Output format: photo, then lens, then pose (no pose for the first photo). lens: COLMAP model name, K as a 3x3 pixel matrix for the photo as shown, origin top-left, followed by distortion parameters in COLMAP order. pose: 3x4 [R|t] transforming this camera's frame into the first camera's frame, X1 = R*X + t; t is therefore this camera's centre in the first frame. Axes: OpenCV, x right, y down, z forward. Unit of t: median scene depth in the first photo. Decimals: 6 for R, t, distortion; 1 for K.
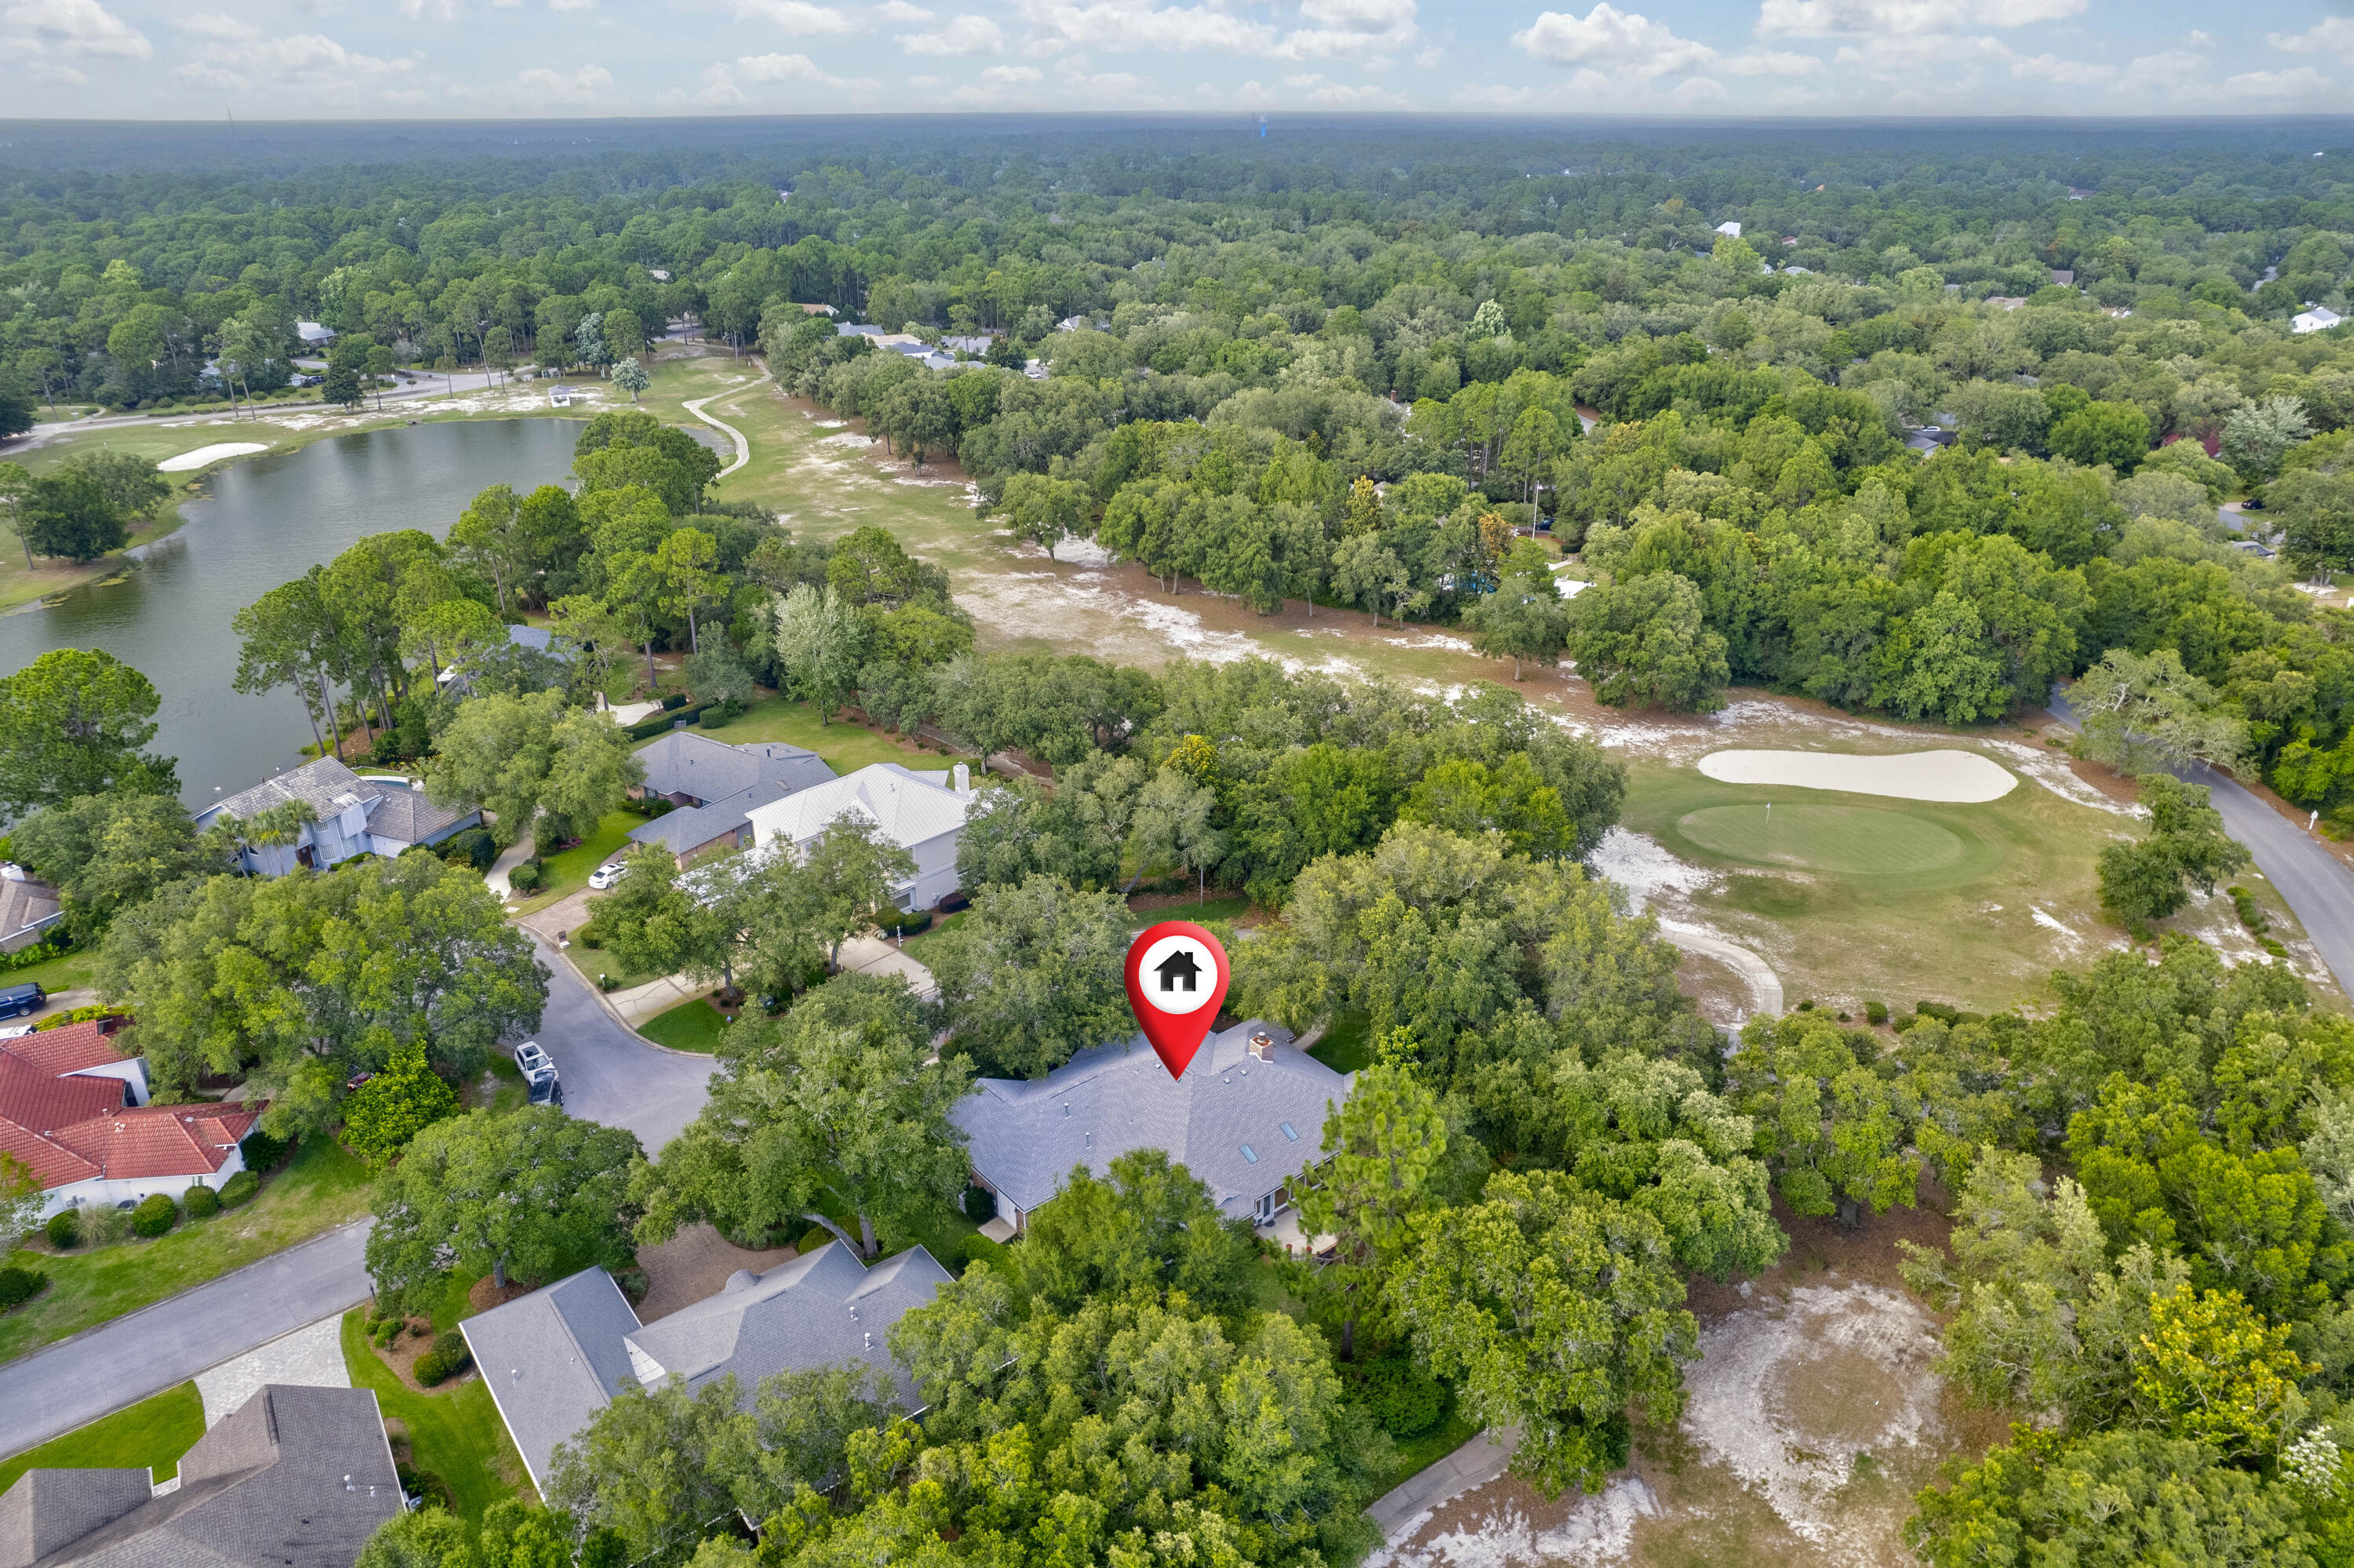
lens RADIAL K [[1515.1, 0, 1177.0], [0, 1515.1, 784.0], [0, 0, 1]] dist [-0.075617, 0.056820]
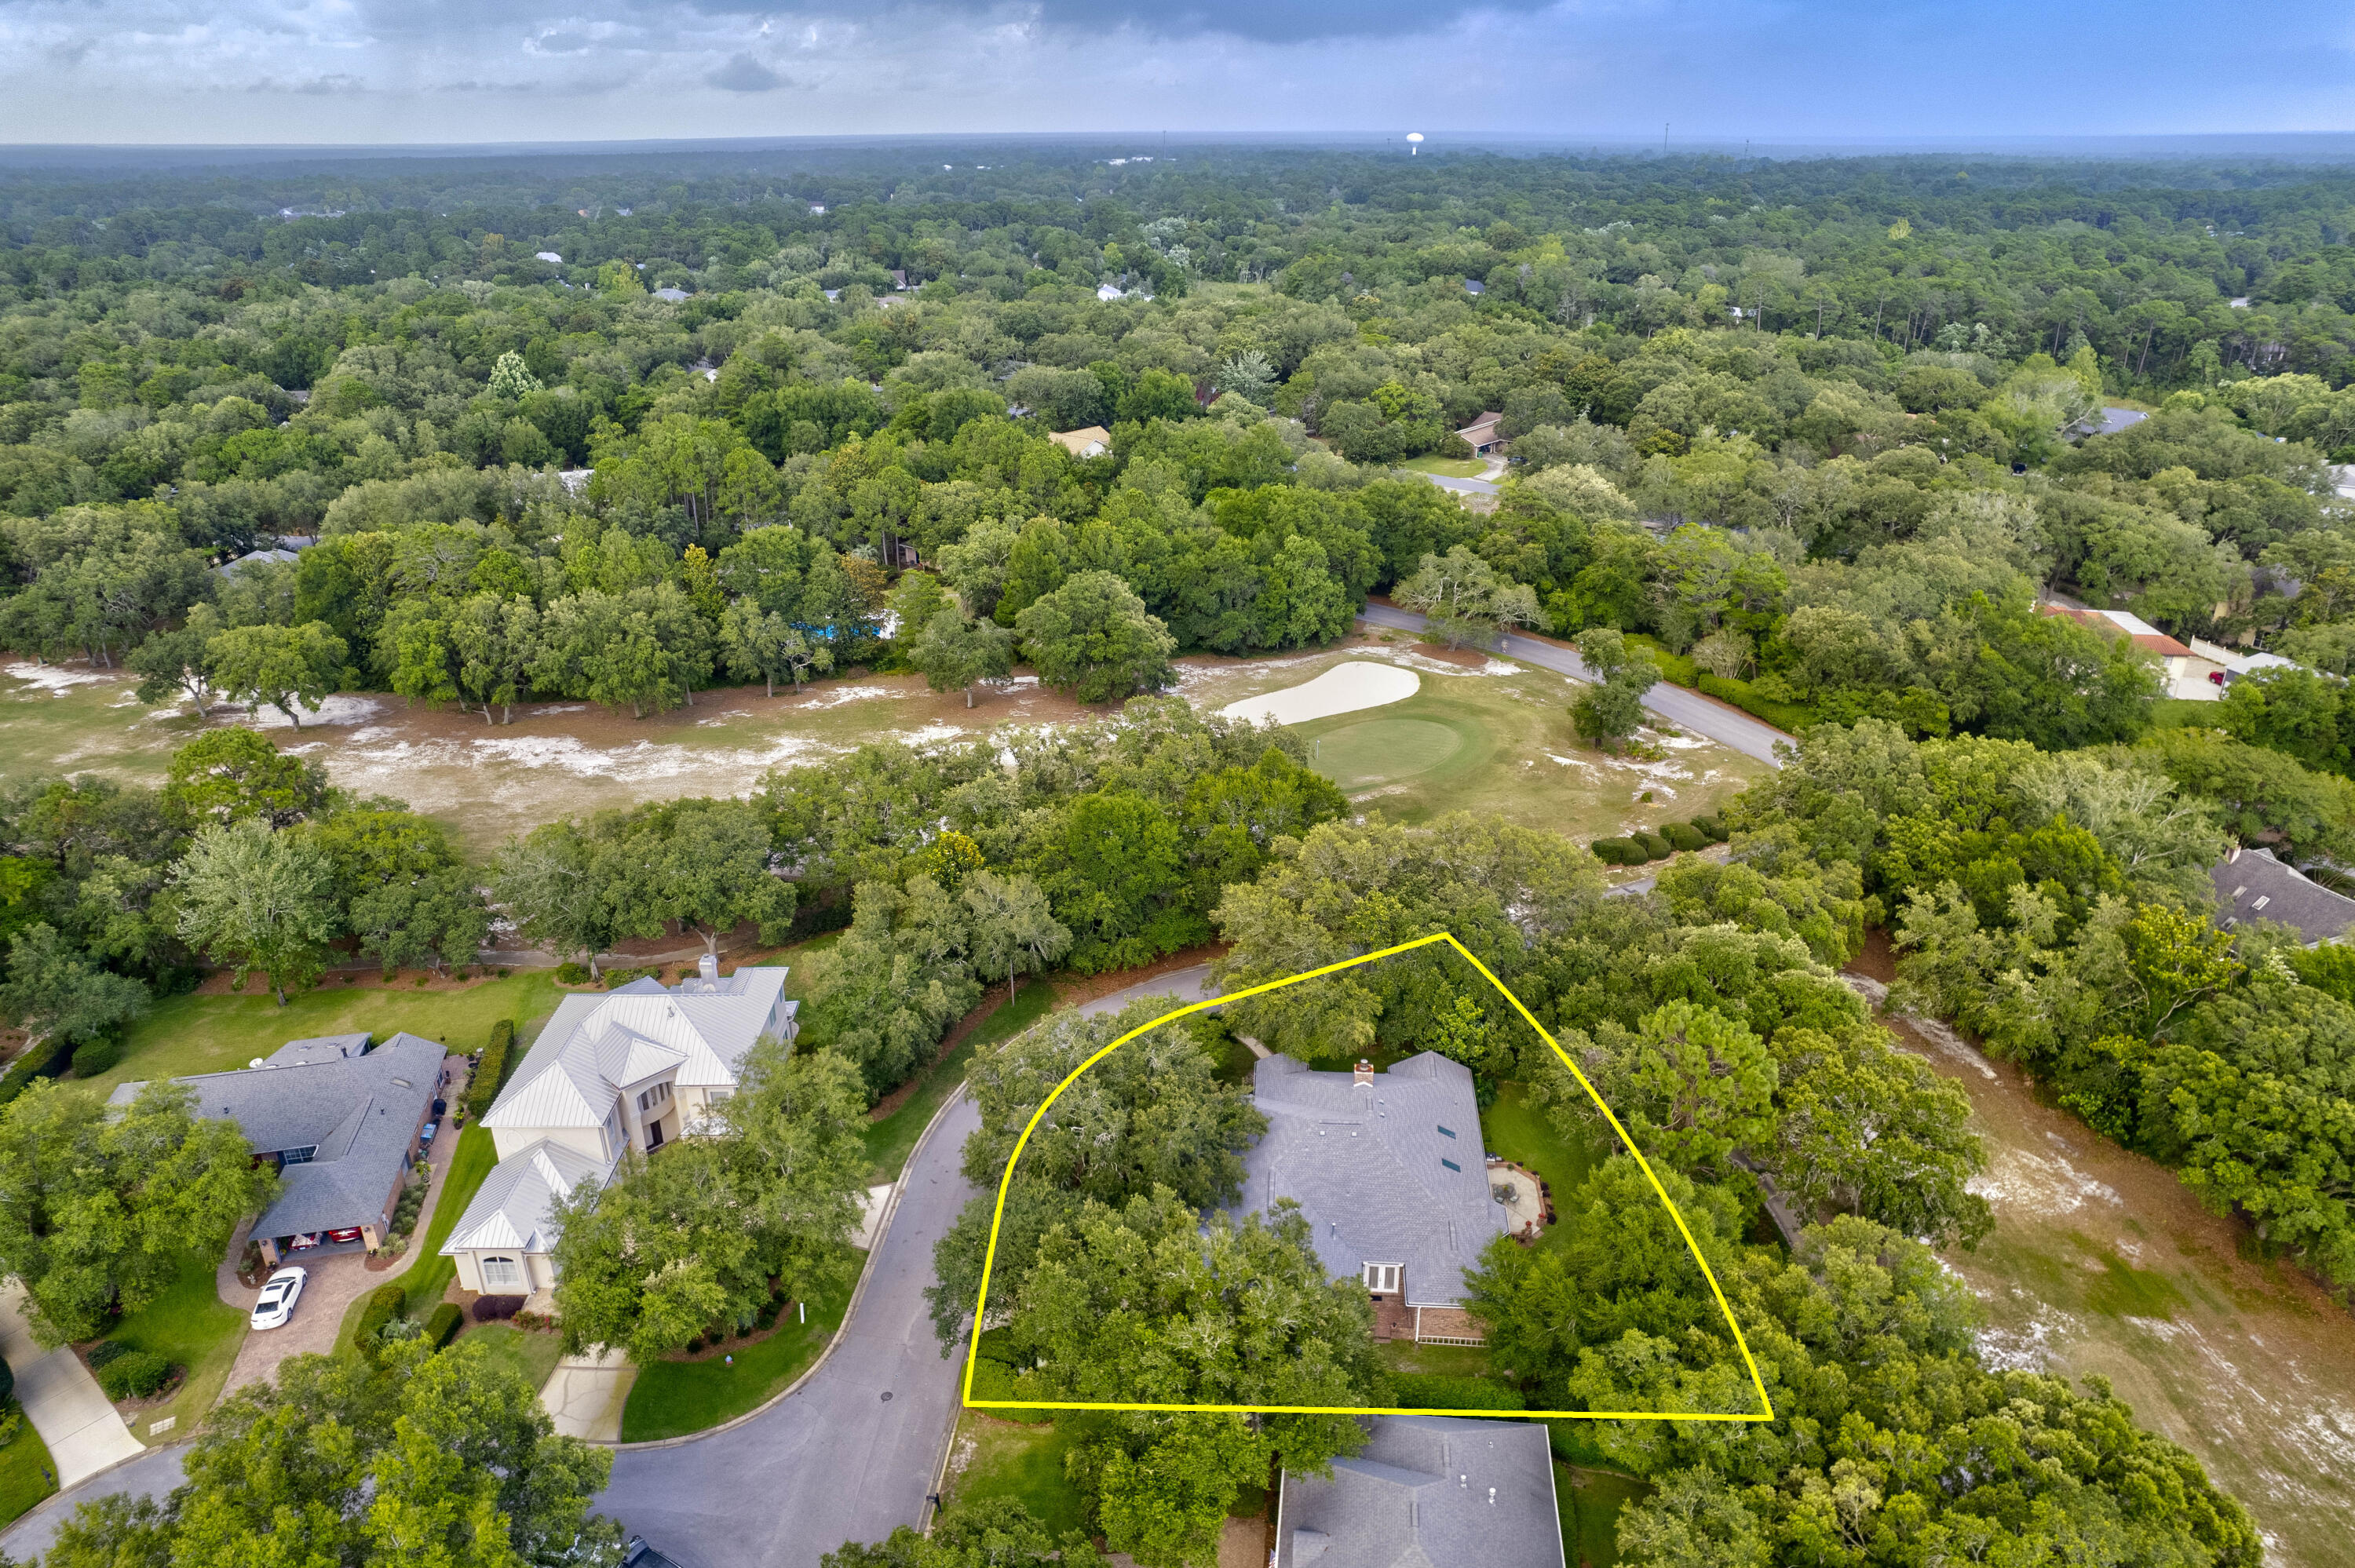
lens RADIAL K [[1515.7, 0, 1177.5], [0, 1515.7, 784.0], [0, 0, 1]] dist [-0.075617, 0.056820]
pose [[0.709085, -0.284801, 0.645047, -0.375345], [0.294674, 0.950778, 0.095859, -0.084855], [-0.640597, 0.122106, 0.758106, 0.179767]]
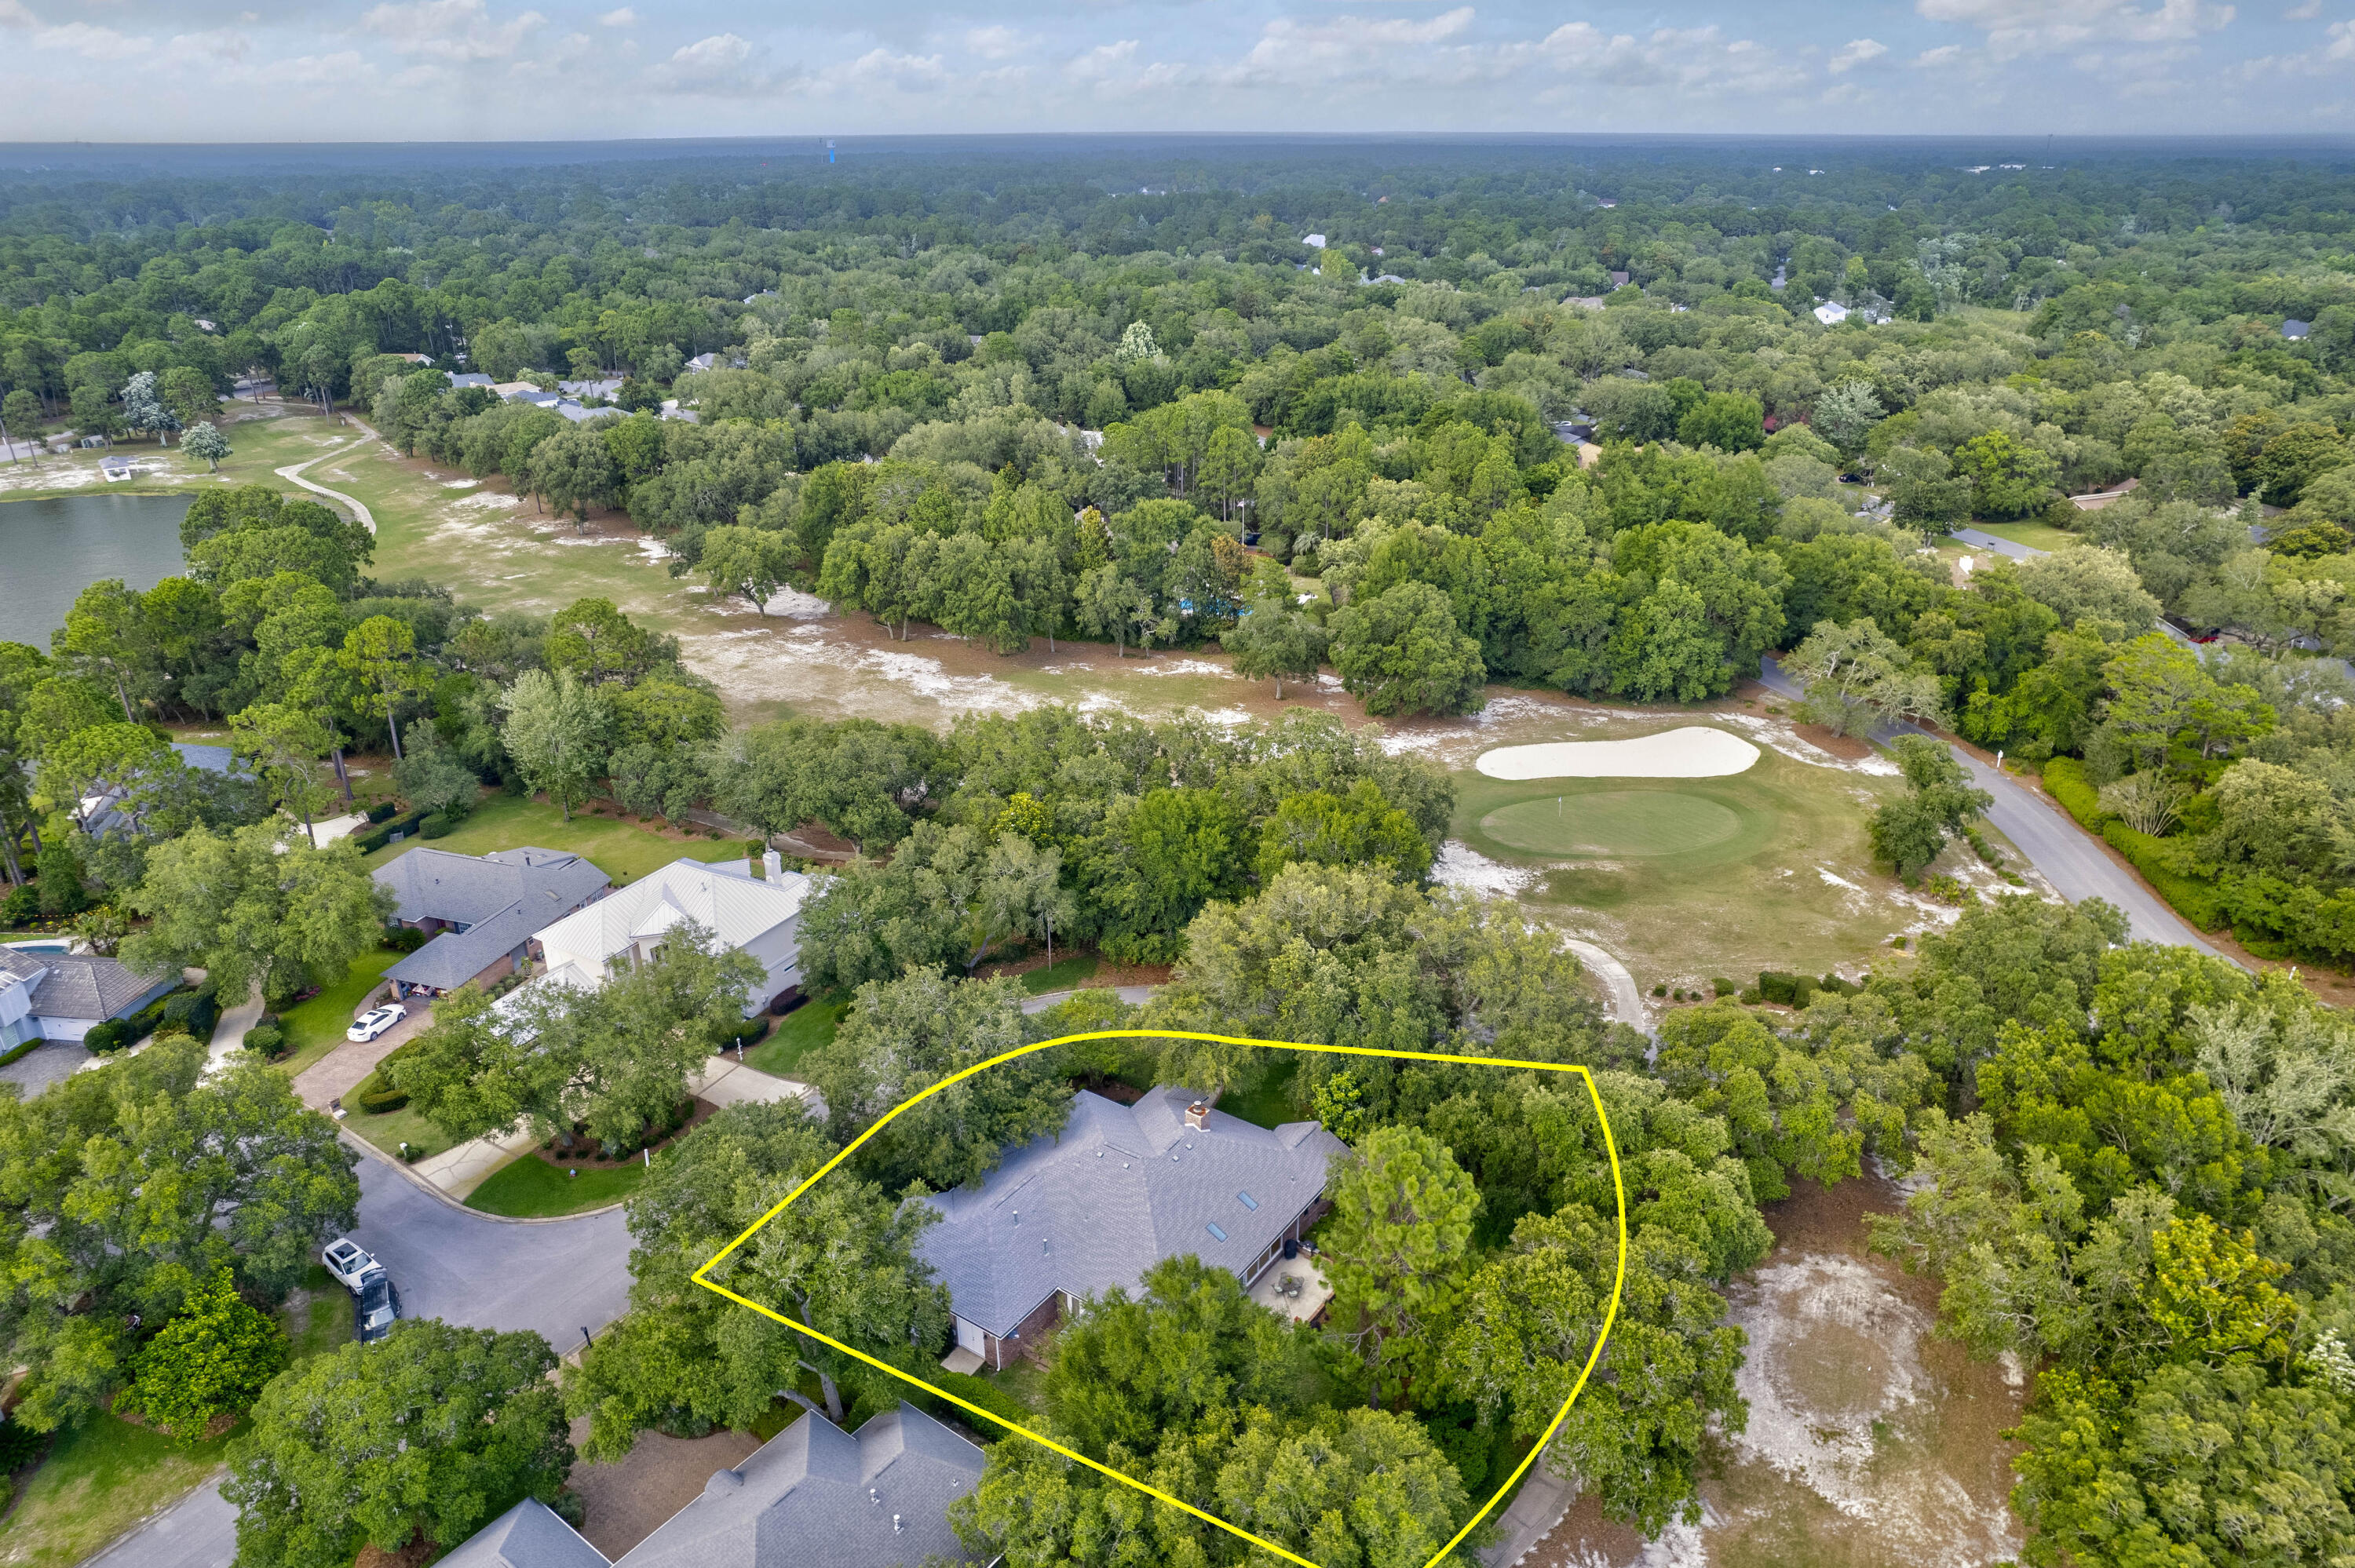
lens RADIAL K [[1515.7, 0, 1177.5], [0, 1515.7, 784.0], [0, 0, 1]] dist [-0.075617, 0.056820]
pose [[0.965475, -0.105815, 0.238034, -0.096249], [0.108884, 0.994054, 0.000259, -0.022128], [-0.236646, 0.025668, 0.971257, 0.039461]]
